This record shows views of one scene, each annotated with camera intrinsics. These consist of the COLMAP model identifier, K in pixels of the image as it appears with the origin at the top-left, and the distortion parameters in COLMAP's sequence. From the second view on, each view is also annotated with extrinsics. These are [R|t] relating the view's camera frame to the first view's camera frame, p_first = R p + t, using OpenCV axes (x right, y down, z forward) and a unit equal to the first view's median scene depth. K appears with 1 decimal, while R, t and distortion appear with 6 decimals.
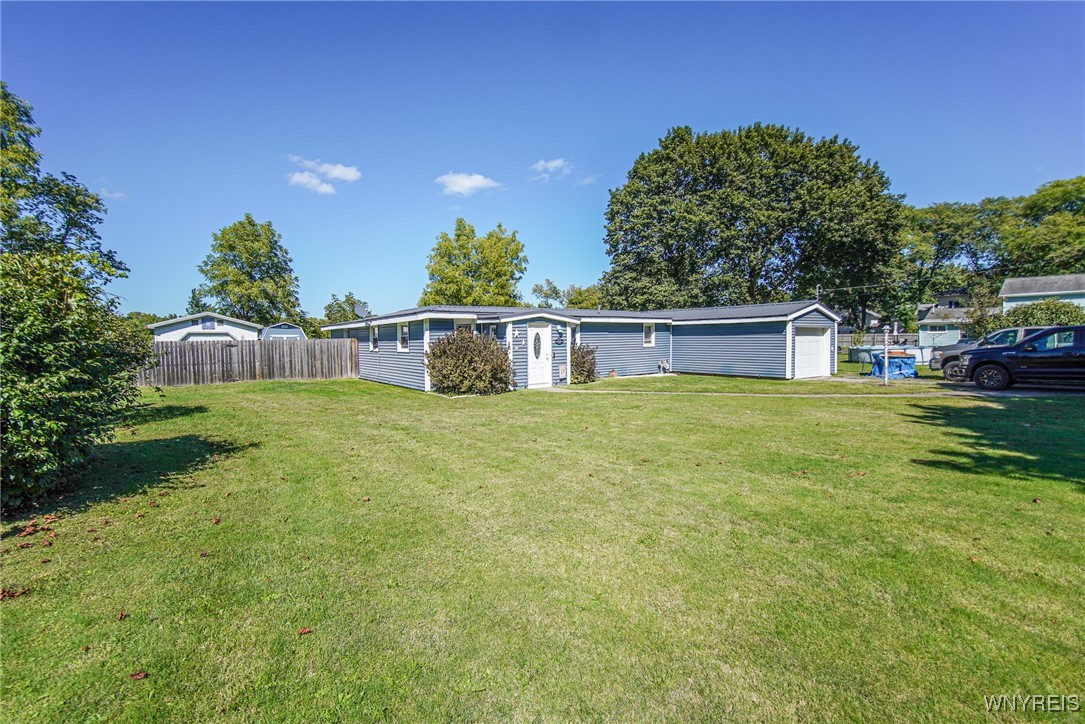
lens RADIAL K [[483.0, 0, 536.9], [0, 483.0, 361.6], [0, 0, 1]] dist [-0.035363, 0.009443]
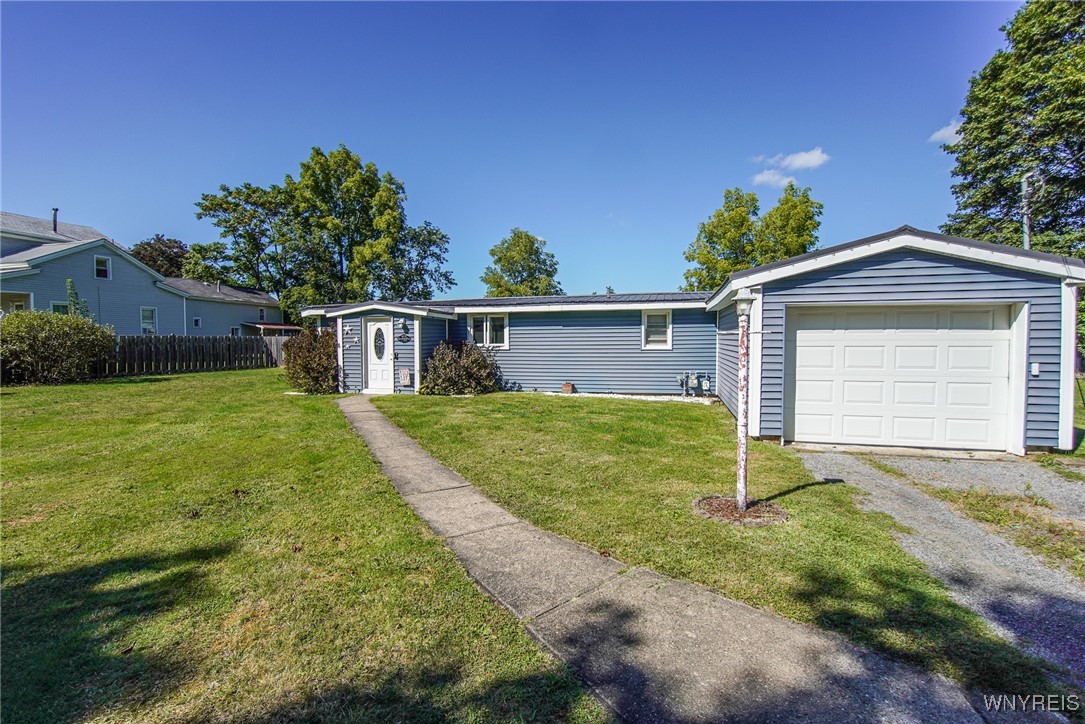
lens RADIAL K [[483.0, 0, 536.9], [0, 483.0, 361.6], [0, 0, 1]] dist [-0.035363, 0.009443]
pose [[0.625595, 0.044914, -0.778854, 0.600938], [-0.039706, 0.998881, 0.025709, -0.024828], [0.779137, 0.014842, 0.626678, 0.504089]]
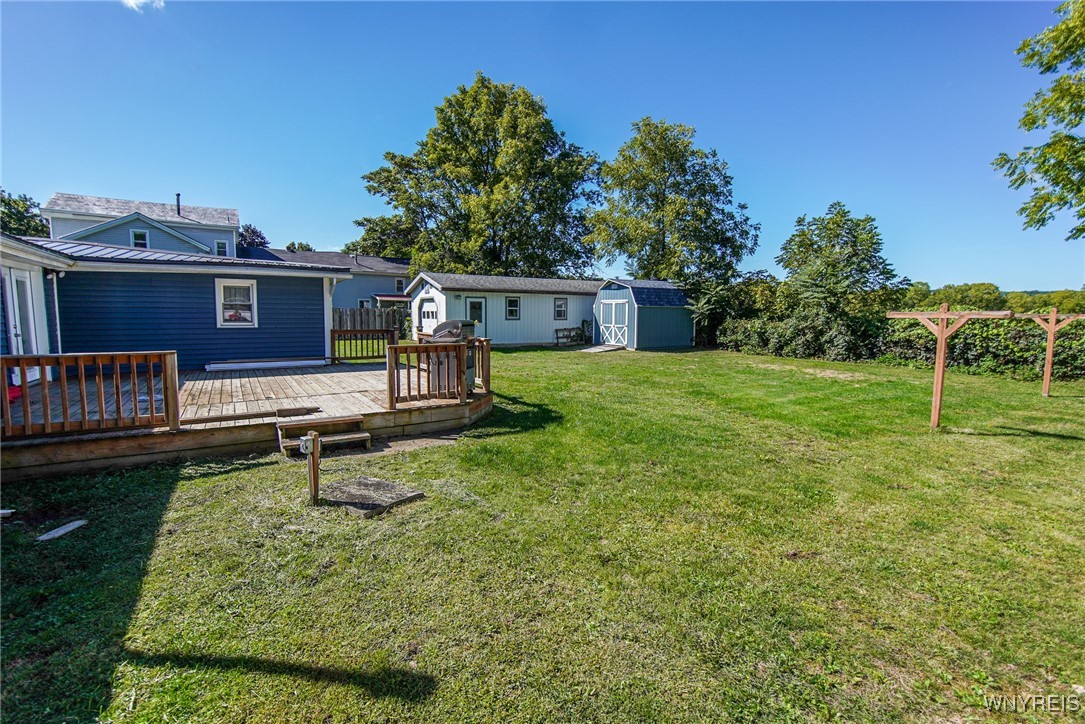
lens RADIAL K [[483.0, 0, 536.9], [0, 483.0, 361.6], [0, 0, 1]] dist [-0.035363, 0.009443]
pose [[-0.069127, 0.105252, -0.992040, 0.172232], [-0.052281, 0.992670, 0.108962, -0.063181], [0.996237, 0.059397, -0.063118, 1.499458]]
